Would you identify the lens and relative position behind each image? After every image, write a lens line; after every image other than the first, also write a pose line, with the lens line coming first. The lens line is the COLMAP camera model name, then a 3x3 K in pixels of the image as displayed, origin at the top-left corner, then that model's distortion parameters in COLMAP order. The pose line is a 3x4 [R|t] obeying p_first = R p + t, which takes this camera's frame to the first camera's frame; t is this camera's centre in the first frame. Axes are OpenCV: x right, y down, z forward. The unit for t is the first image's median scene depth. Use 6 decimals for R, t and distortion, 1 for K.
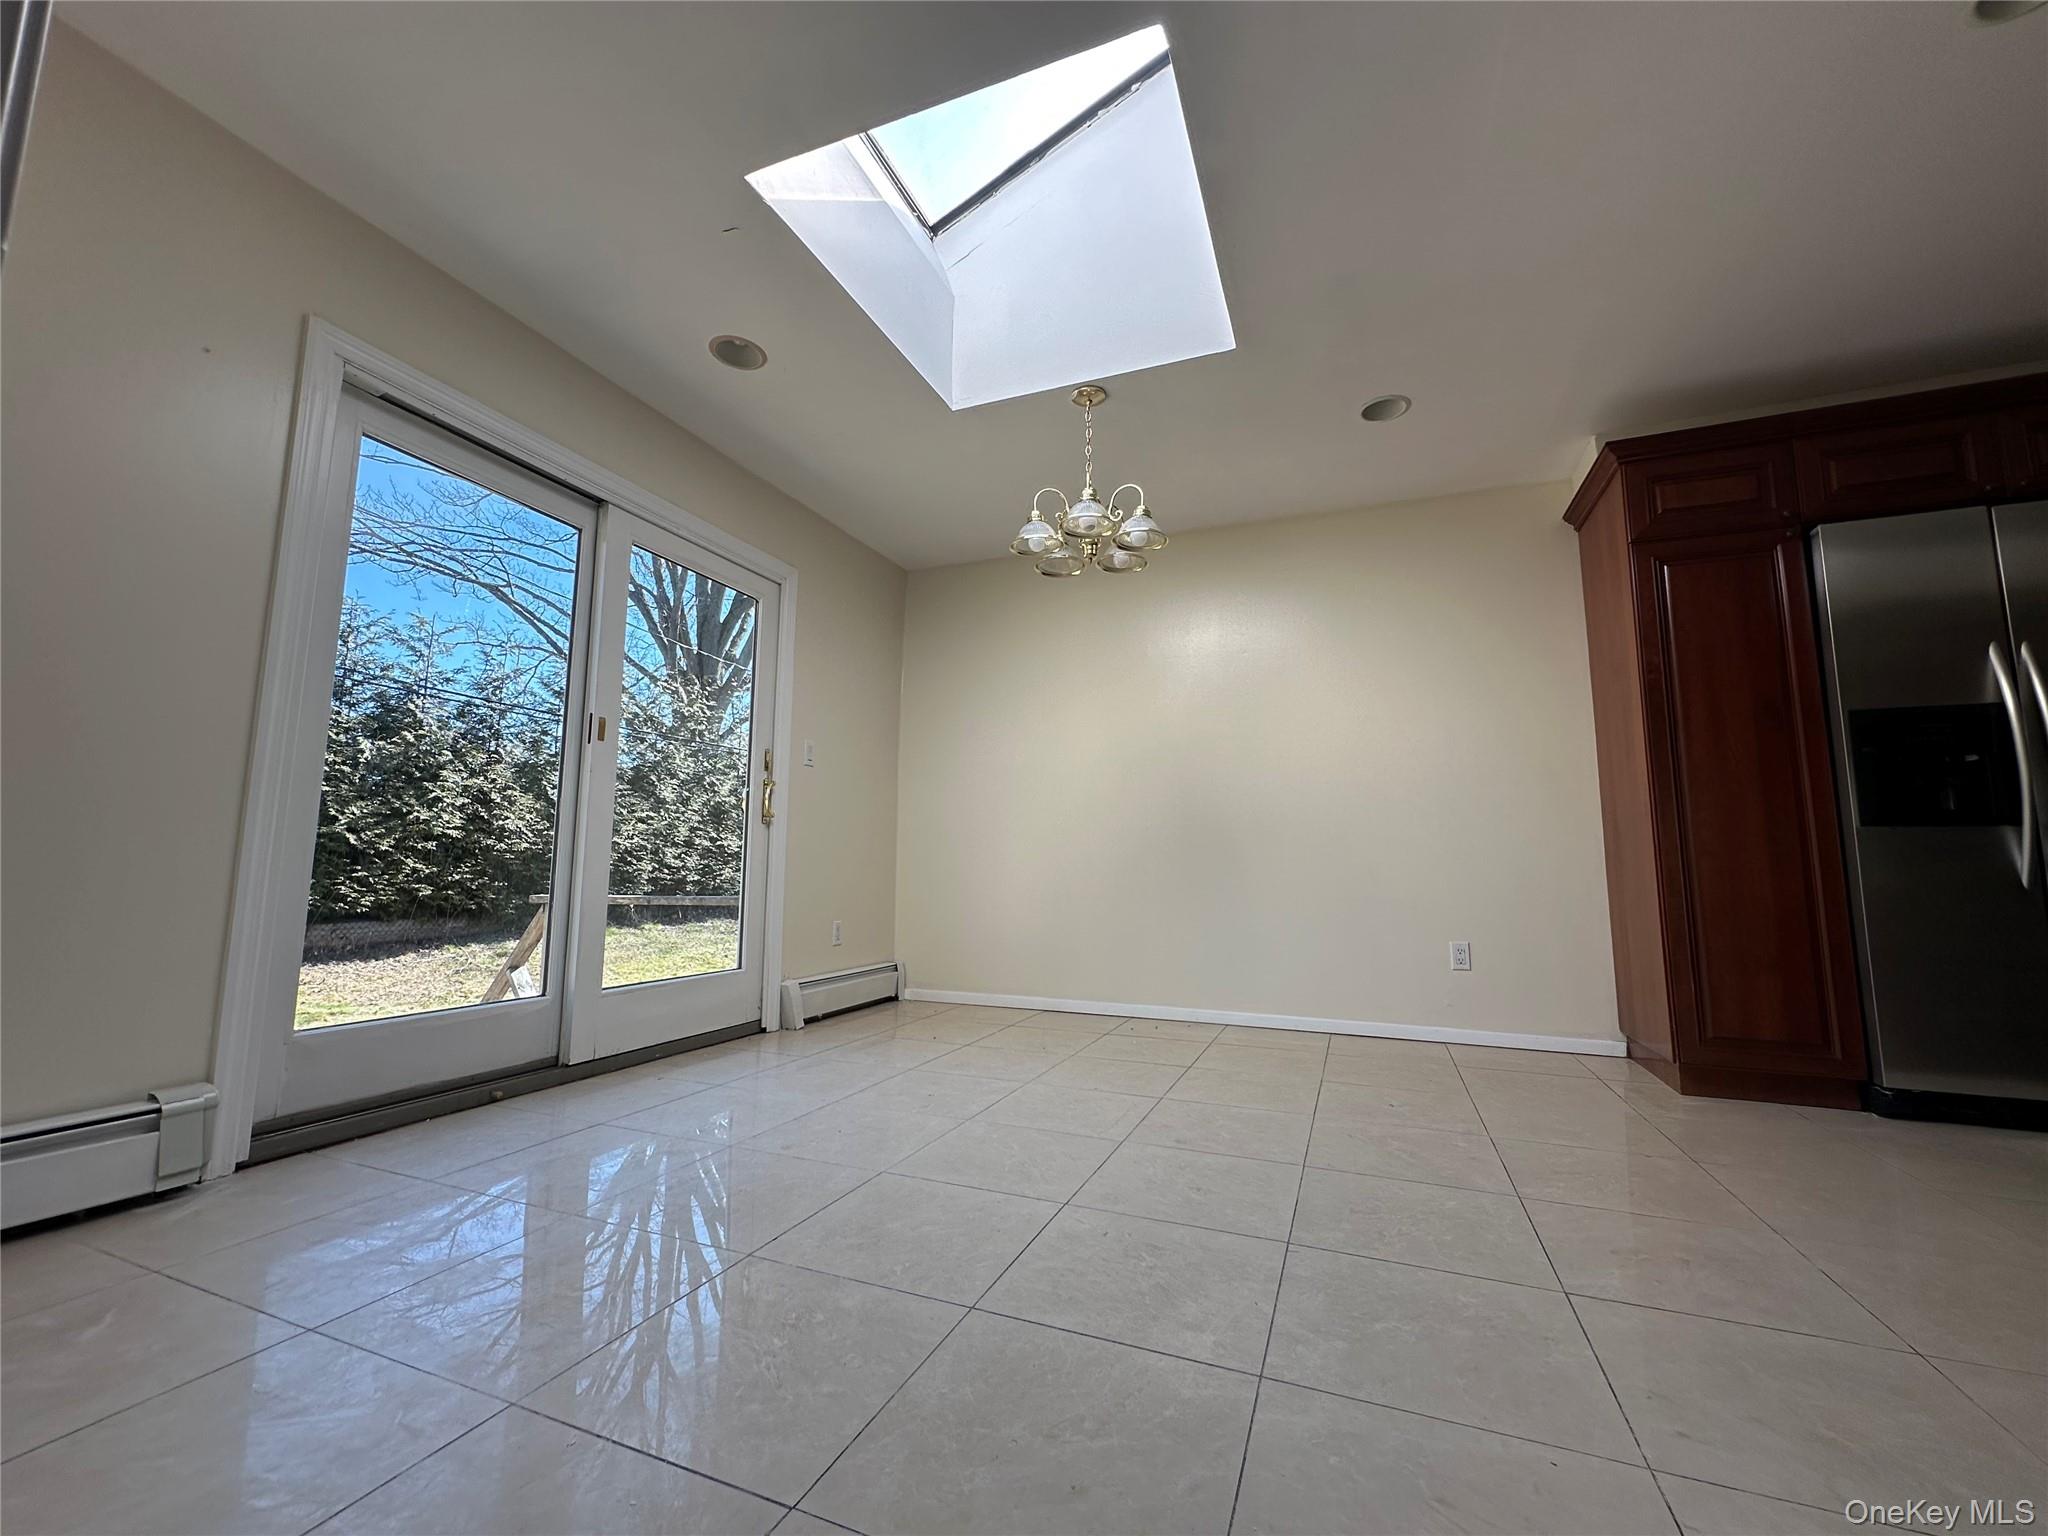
lens RADIAL K [[816.6, 0, 1022.0], [0, 816.6, 768.1], [0, 0, 1]] dist [-0.002885, 0.001146]
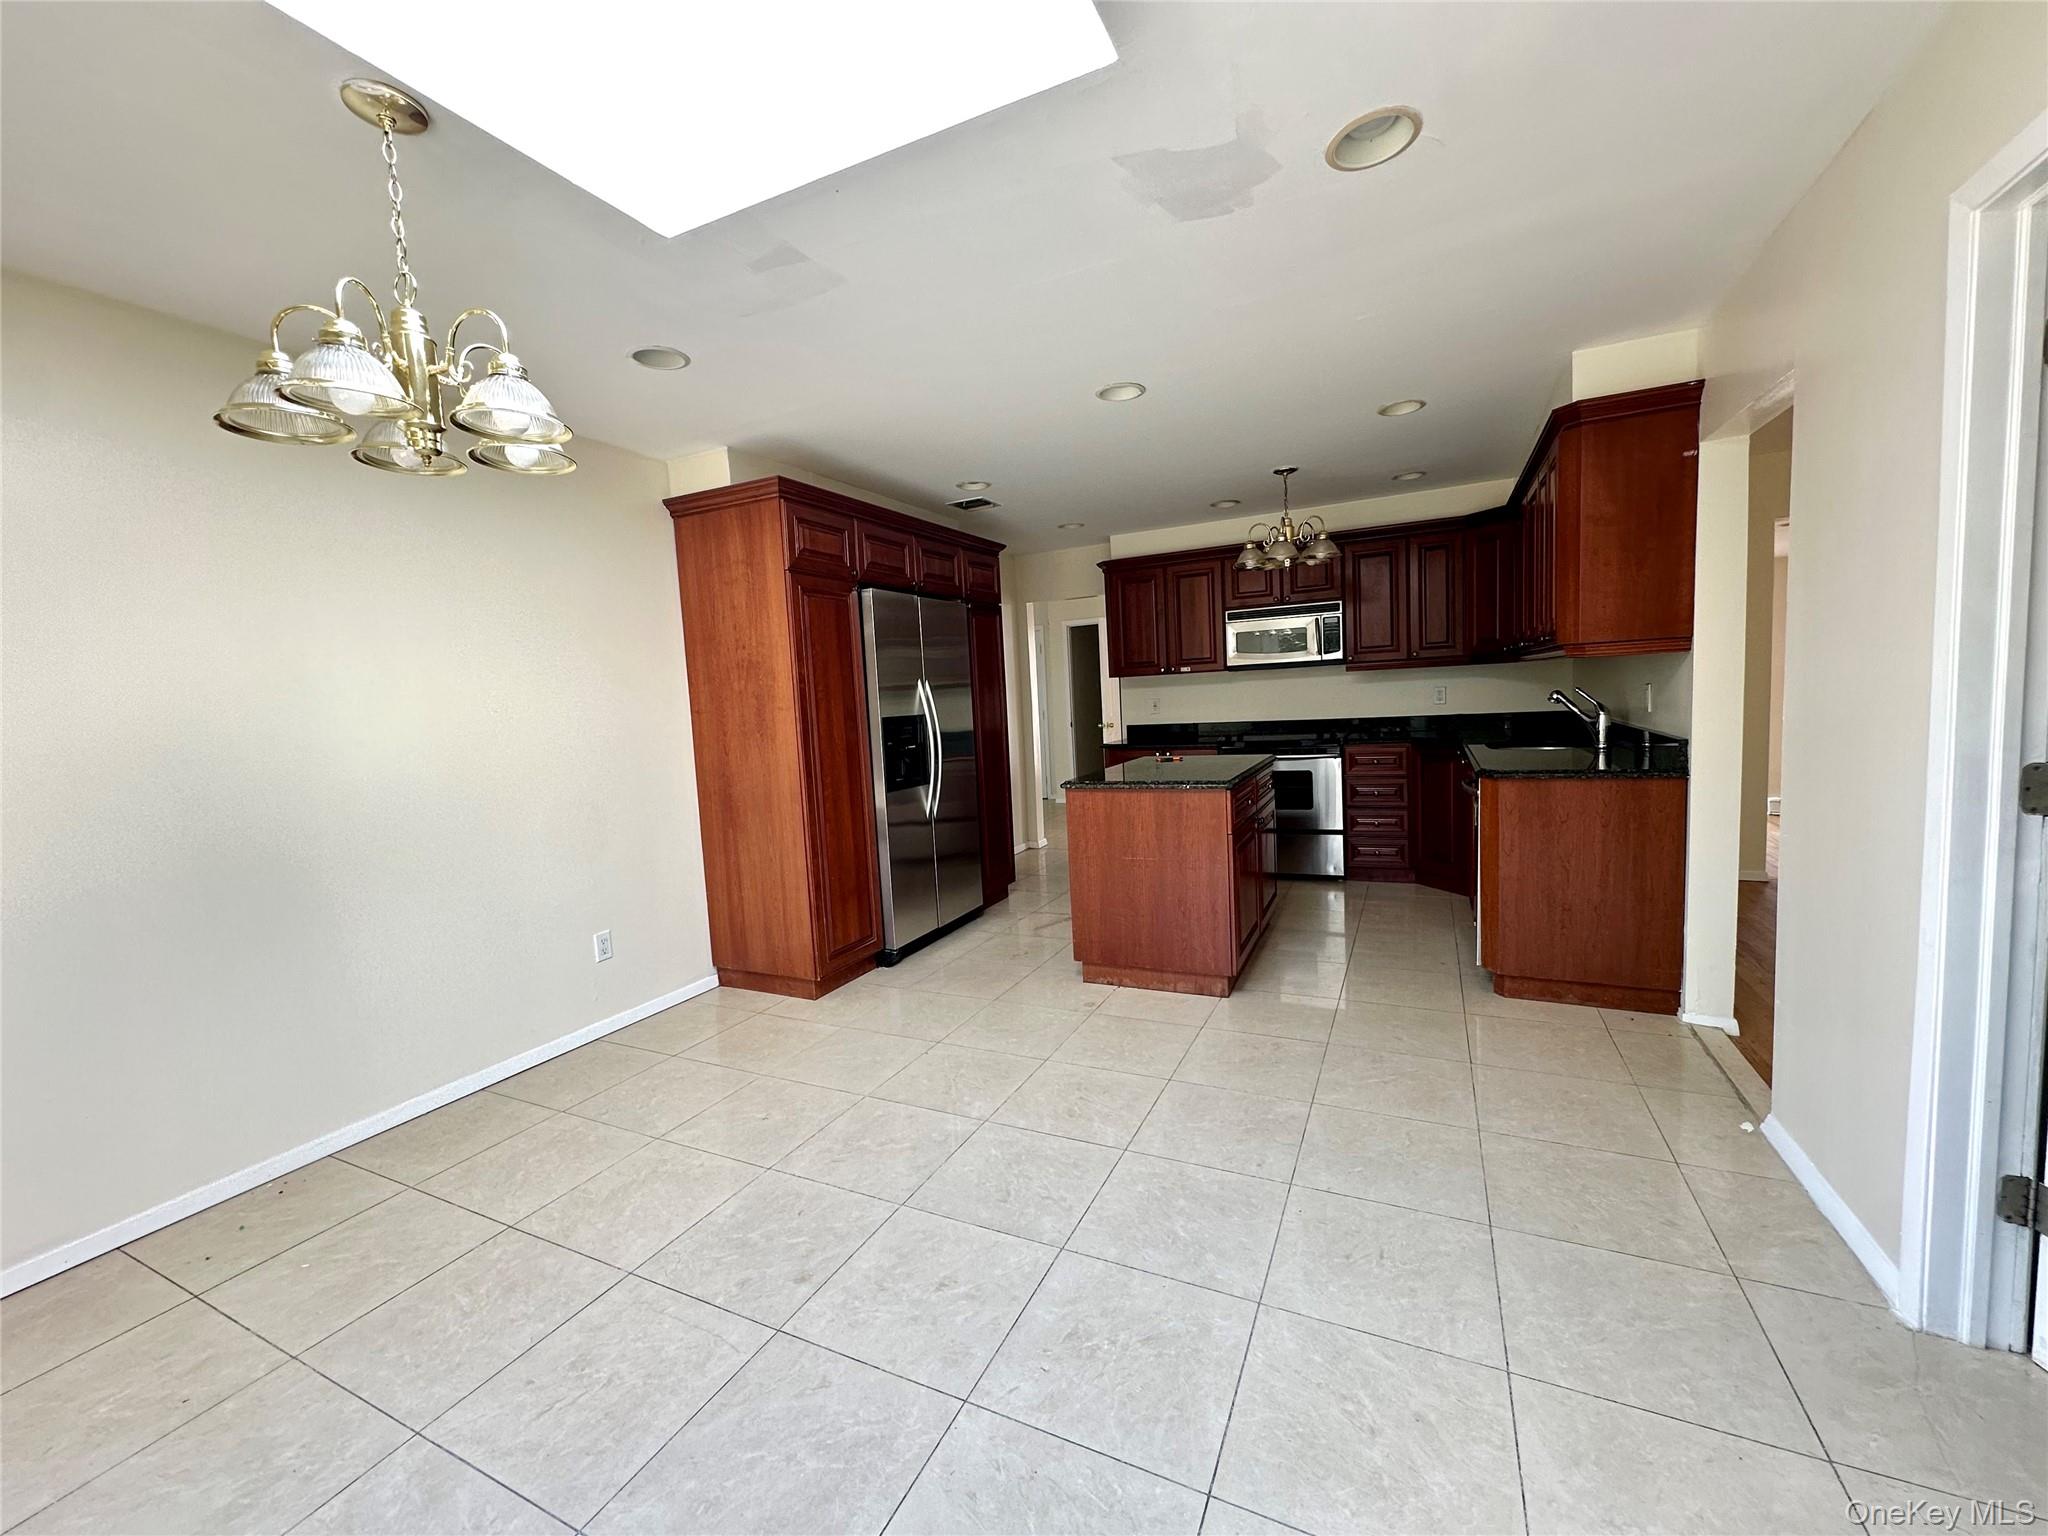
lens RADIAL K [[816.6, 0, 1024.1], [0, 816.6, 764.9], [0, 0, 1]] dist [-0.002885, 0.001146]
pose [[0.057761, -0.099402, 0.993369, -0.531265], [-0.073628, 0.991897, 0.103536, -0.169810], [-0.995612, -0.079121, 0.049974, 0.678138]]
